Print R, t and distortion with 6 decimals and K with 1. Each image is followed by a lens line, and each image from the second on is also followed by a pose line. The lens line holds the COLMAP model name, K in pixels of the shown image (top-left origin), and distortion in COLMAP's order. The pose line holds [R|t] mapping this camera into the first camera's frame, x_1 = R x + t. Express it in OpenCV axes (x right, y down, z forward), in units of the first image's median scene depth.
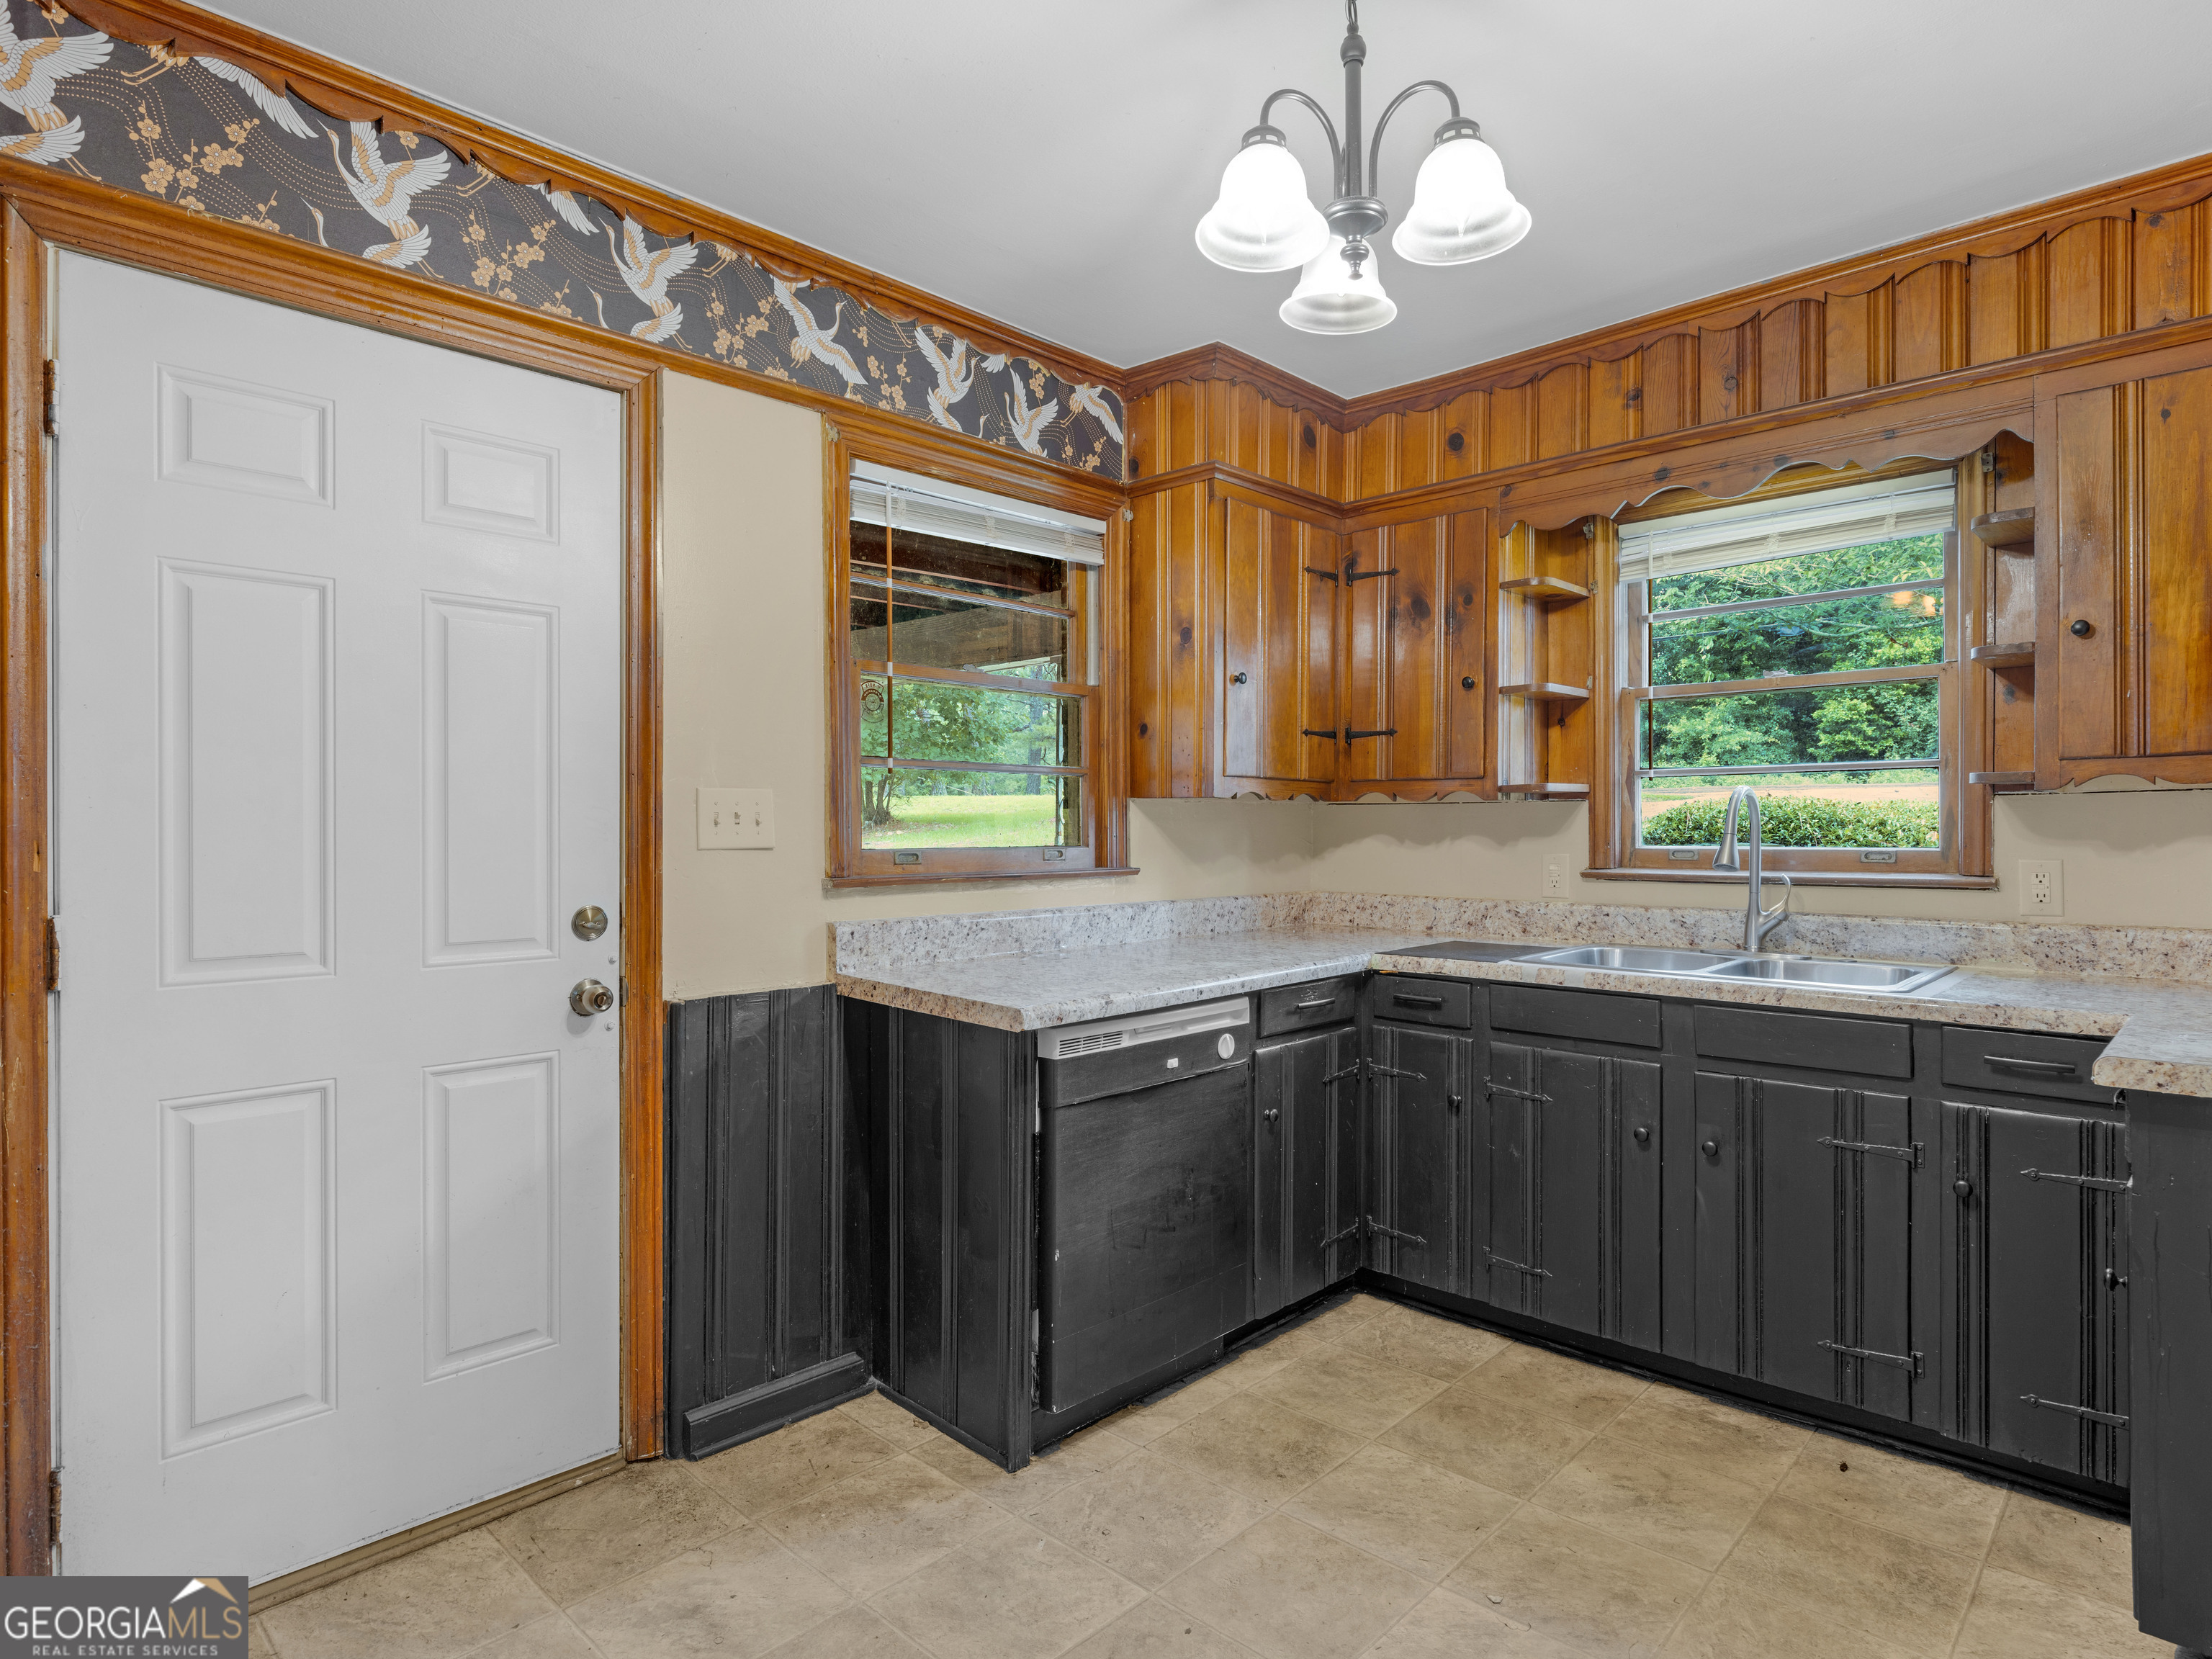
lens RADIAL K [[1209.9, 0, 1108.8], [0, 1209.9, 821.9], [0, 0, 1]] dist [0.000601, -0.002963]
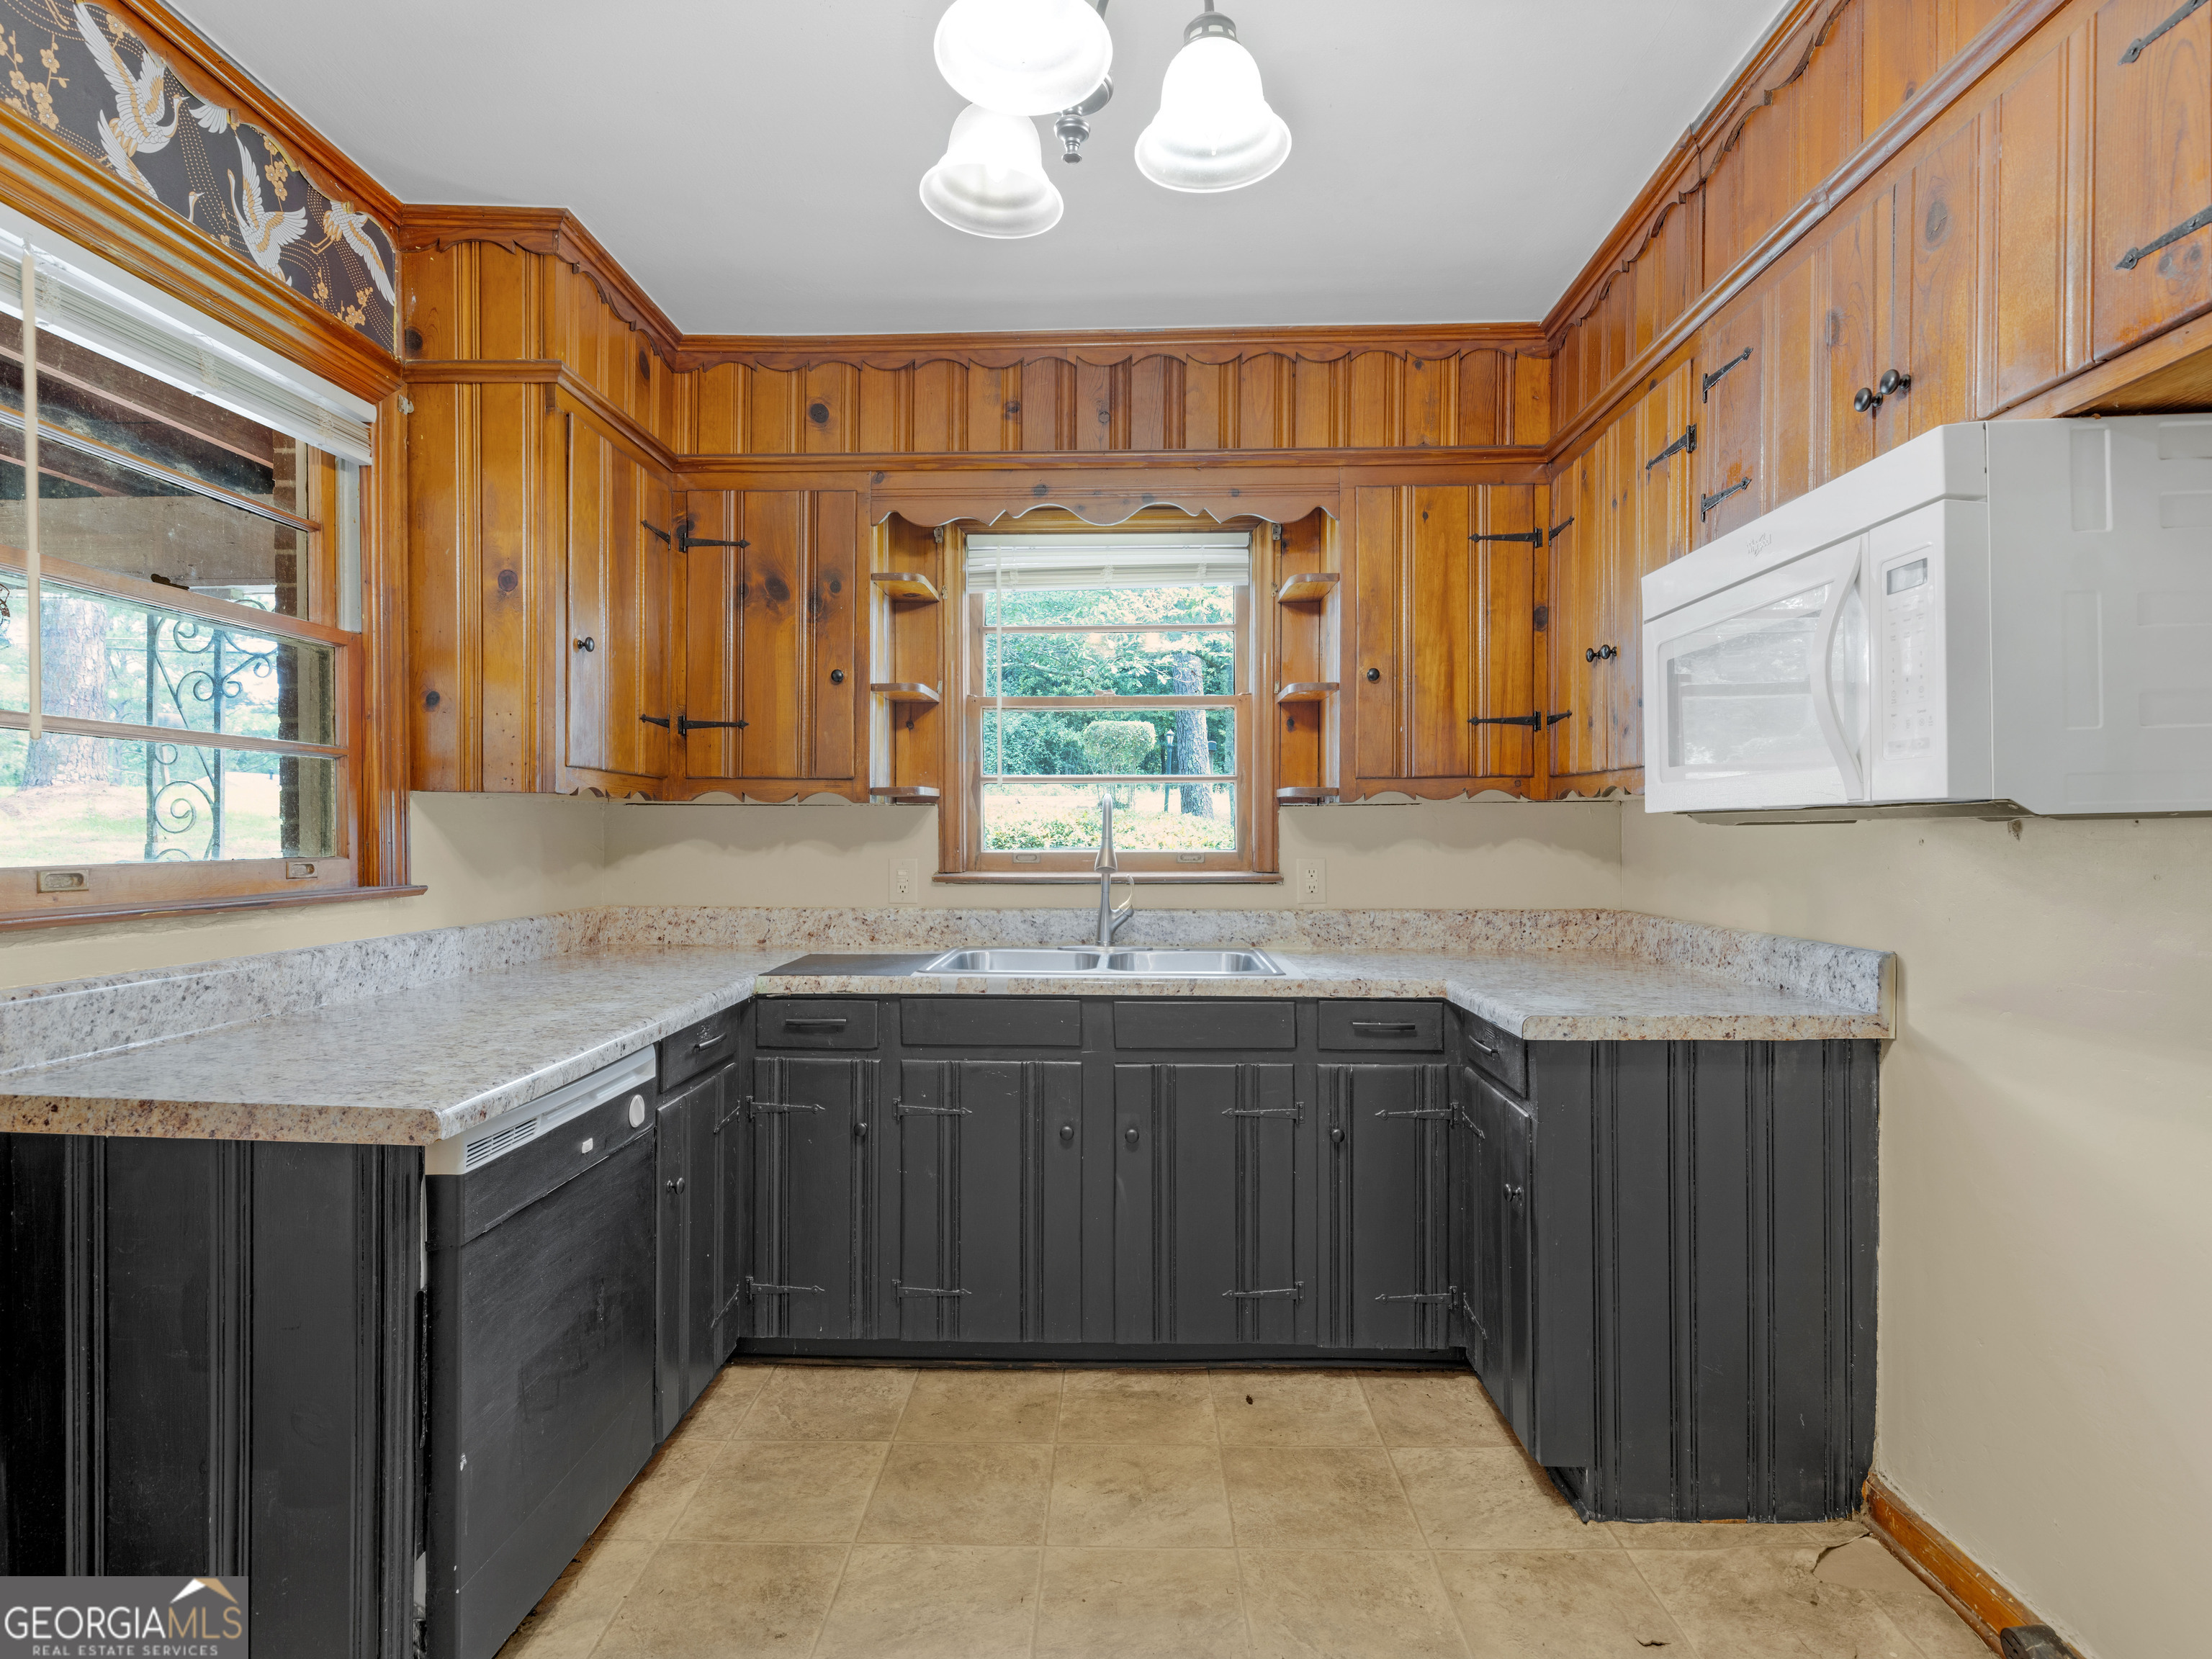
lens RADIAL K [[1169.8, 0, 1103.9], [0, 1169.8, 836.0], [0, 0, 1]] dist [0.010147, -0.004146]
pose [[0.742260, -0.000884, 0.670112, -0.182262], [-0.004972, 0.999964, 0.006826, 0.000888], [-0.670094, -0.008399, 0.742229, 0.229658]]
